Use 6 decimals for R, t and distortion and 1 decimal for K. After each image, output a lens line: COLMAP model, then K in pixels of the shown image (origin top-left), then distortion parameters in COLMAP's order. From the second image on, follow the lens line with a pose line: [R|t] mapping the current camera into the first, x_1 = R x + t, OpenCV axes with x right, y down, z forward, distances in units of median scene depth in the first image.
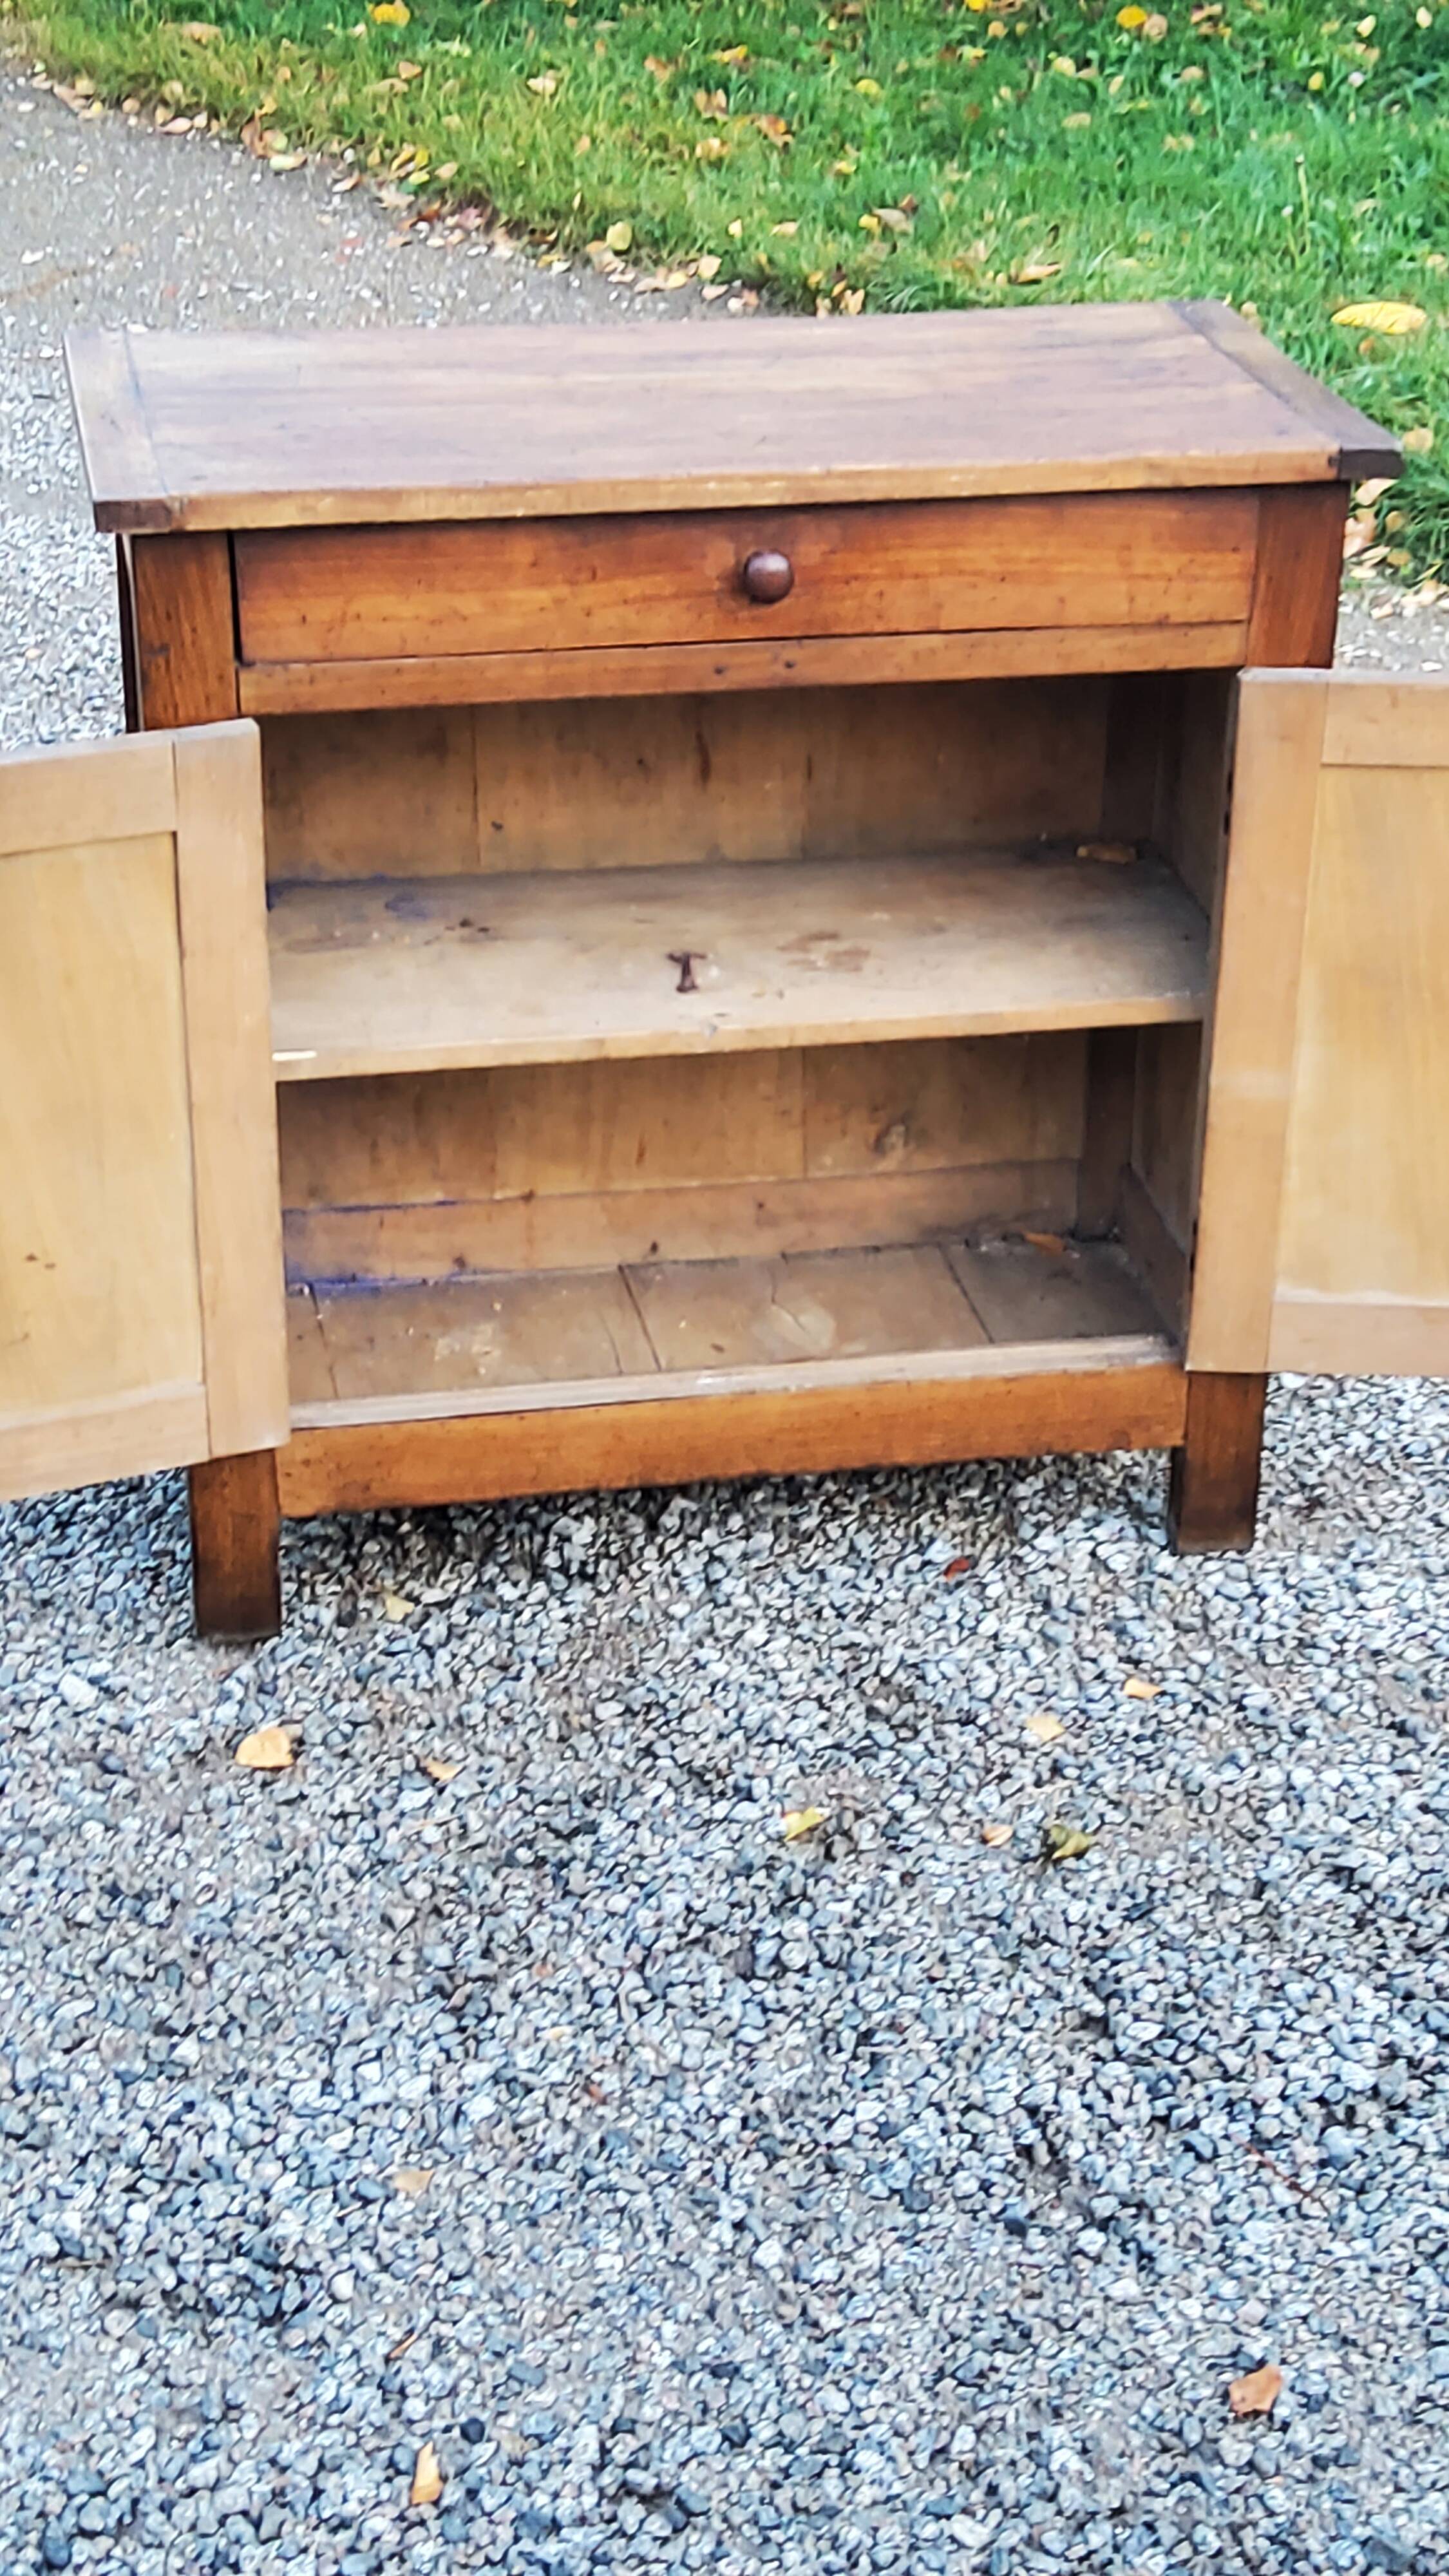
lens RADIAL K [[3816.5, 0, 732.4], [0, 3816.5, 1287.0], [0, 0, 1]] dist [0.108598, 0.000000]
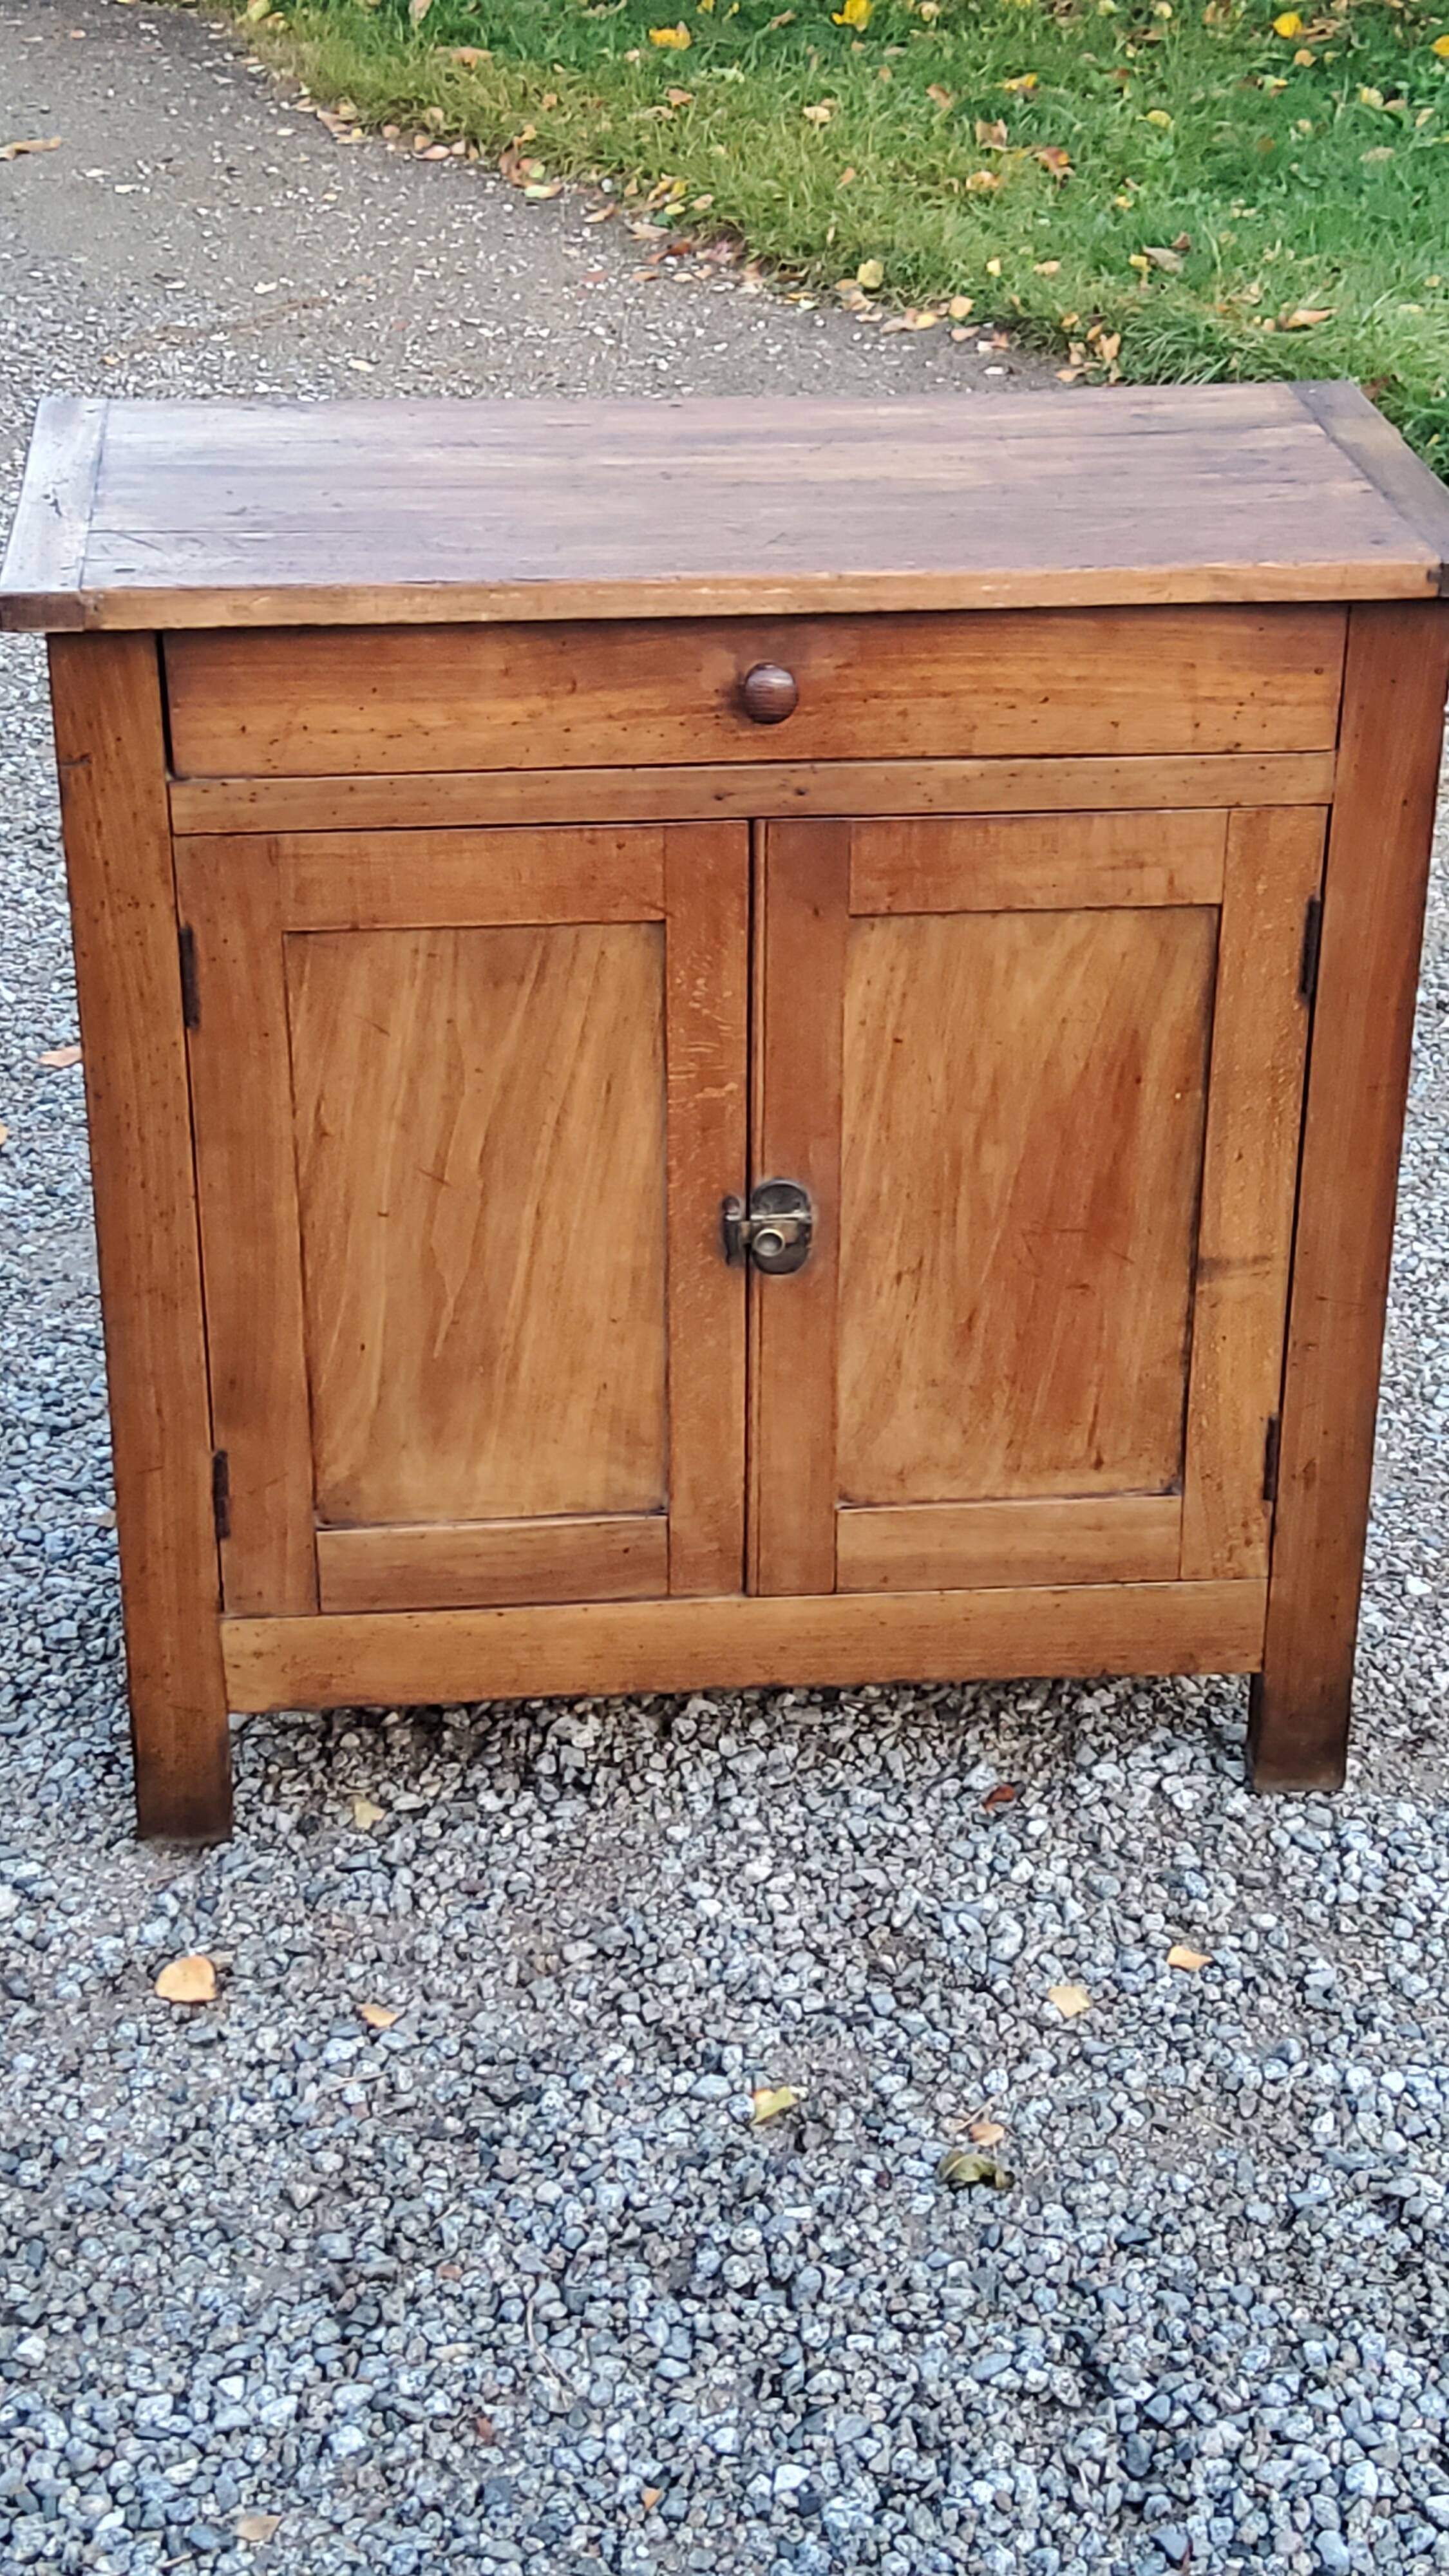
lens RADIAL K [[3816.5, 0, 723.7], [0, 3816.5, 1293.6], [0, 0, 1]] dist [0.108598, 0.000000]
pose [[0.994893, 0.038651, -0.093241, 0.077713], [-0.038953, 0.999240, -0.001412, -0.041877], [0.093115, 0.005037, 0.995643, 0.115498]]
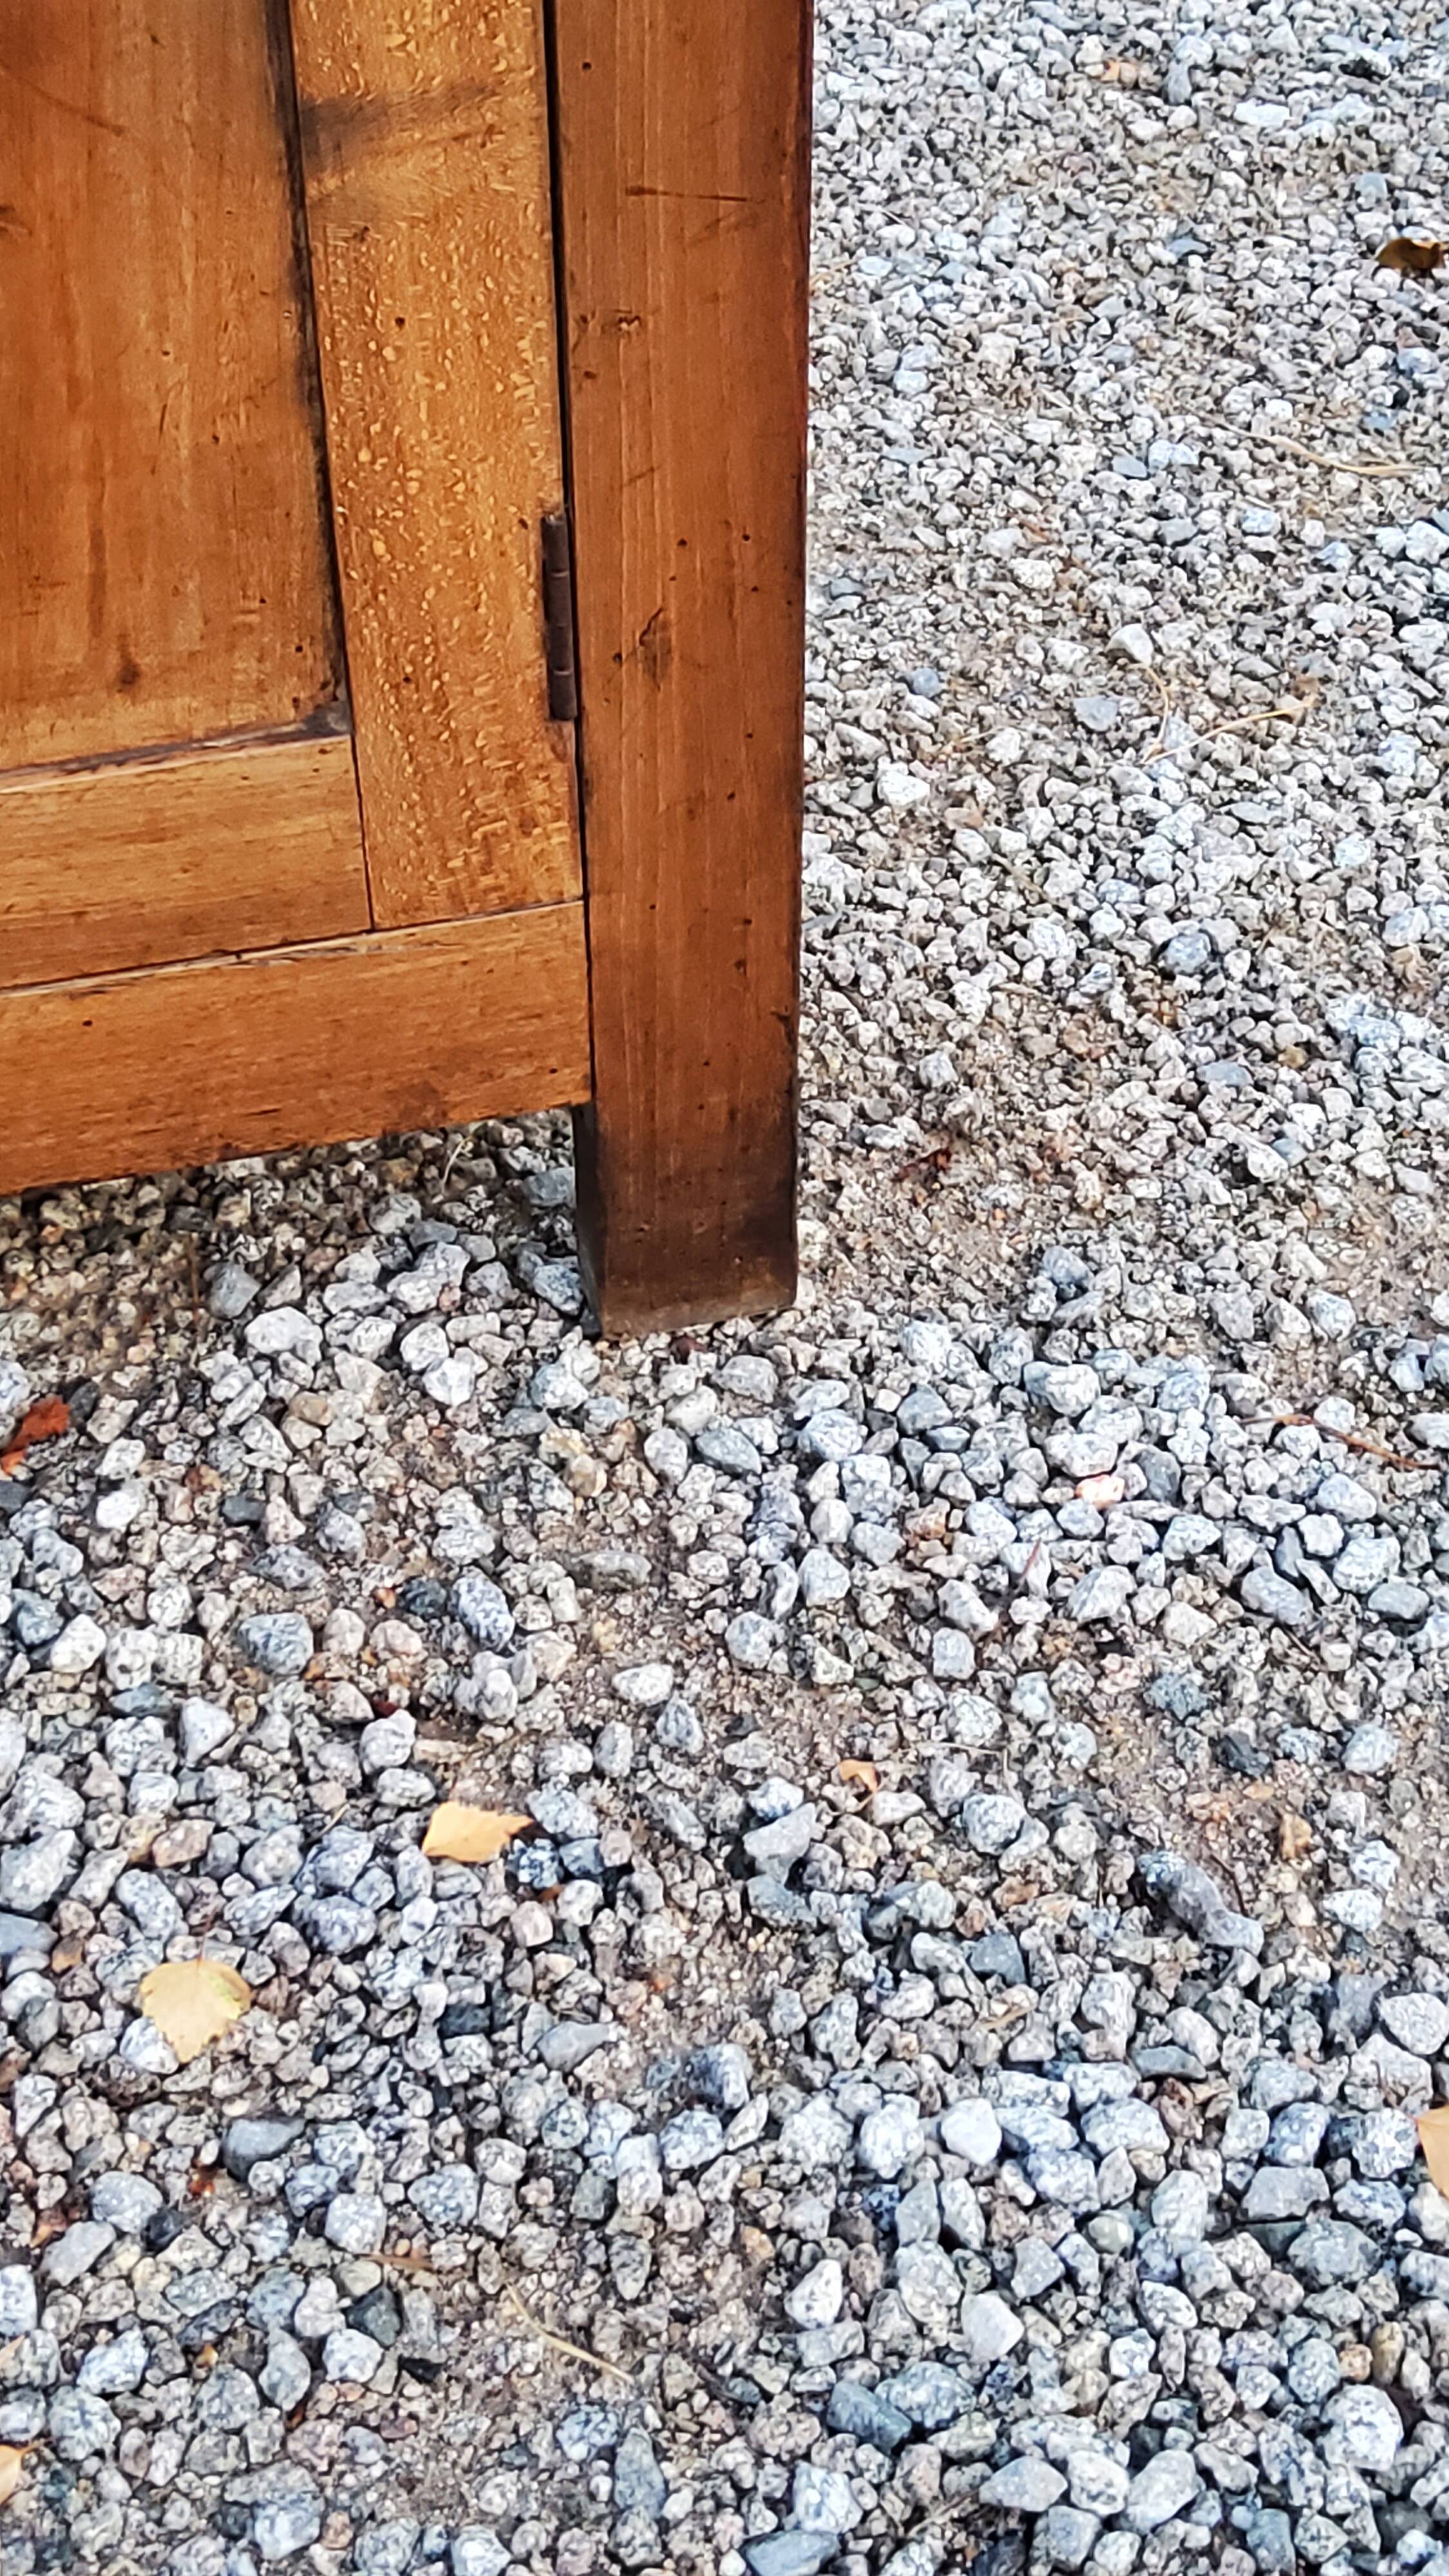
lens RADIAL K [[3816.5, 0, 744.9], [0, 3816.5, 1267.0], [0, 0, 1]] dist [0.108598, 0.000000]
pose [[0.996359, -0.064380, 0.055898, 0.116766], [0.047677, 0.964234, 0.260728, -0.044064], [-0.070684, -0.257114, 0.963793, 0.656554]]
